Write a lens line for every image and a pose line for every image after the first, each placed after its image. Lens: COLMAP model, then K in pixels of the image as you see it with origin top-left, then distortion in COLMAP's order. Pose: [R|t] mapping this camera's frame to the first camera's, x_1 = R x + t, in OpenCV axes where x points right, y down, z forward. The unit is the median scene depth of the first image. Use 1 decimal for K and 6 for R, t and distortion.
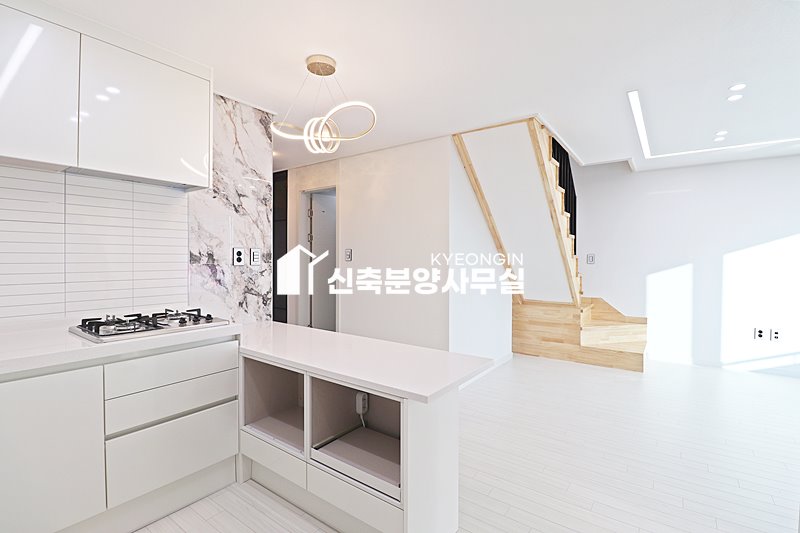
lens RADIAL K [[380.0, 0, 400.0], [0, 380.0, 266.5], [0, 0, 1]] dist [-0.010172, -0.000823]
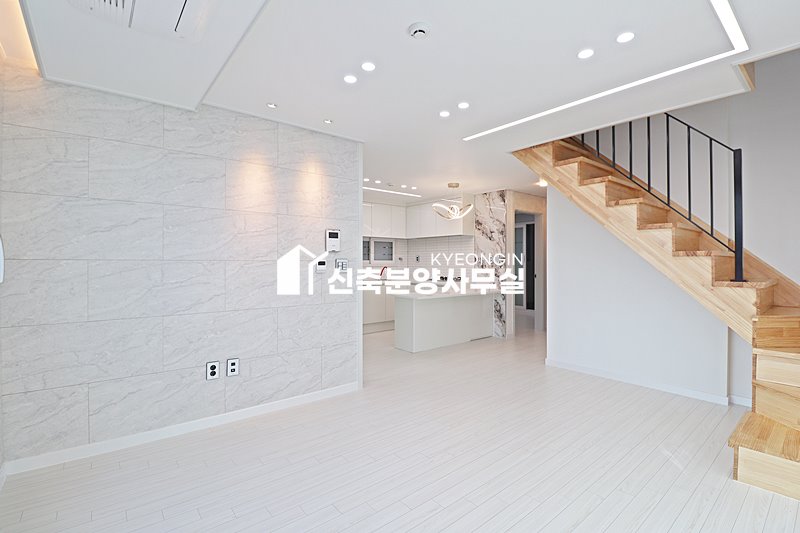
lens RADIAL K [[371.7, 0, 400.9], [0, 371.7, 263.1], [0, 0, 1]] dist [-0.012810, -0.001128]
pose [[-0.258042, 0.000946, -0.966133, 1.829582], [-0.020114, 0.999778, 0.006351, -0.005902], [0.965924, 0.021072, -0.257965, 1.029577]]
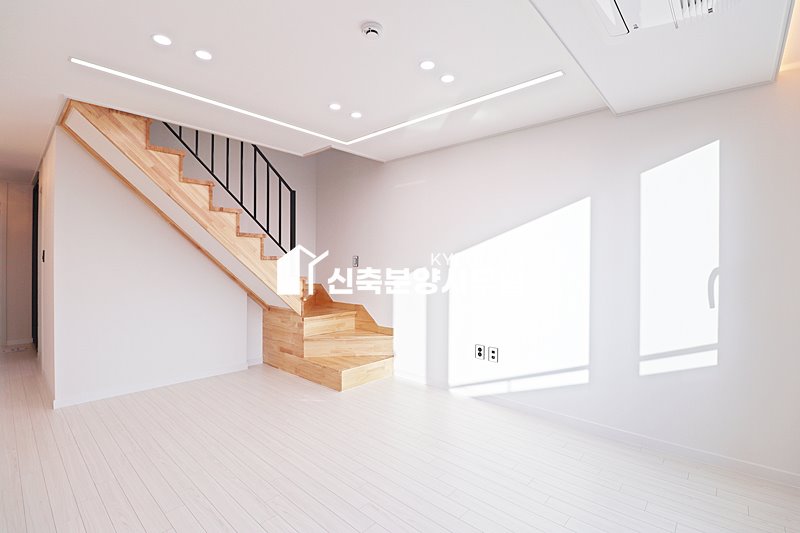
lens RADIAL K [[368.5, 0, 404.7], [0, 368.5, 262.0], [0, 0, 1]] dist [-0.000320, -0.016066]
pose [[0.994480, 0.003647, -0.104859, 1.307188], [-0.005880, 0.999762, -0.020986, -0.000863], [0.104758, 0.021487, 0.994266, 0.259870]]
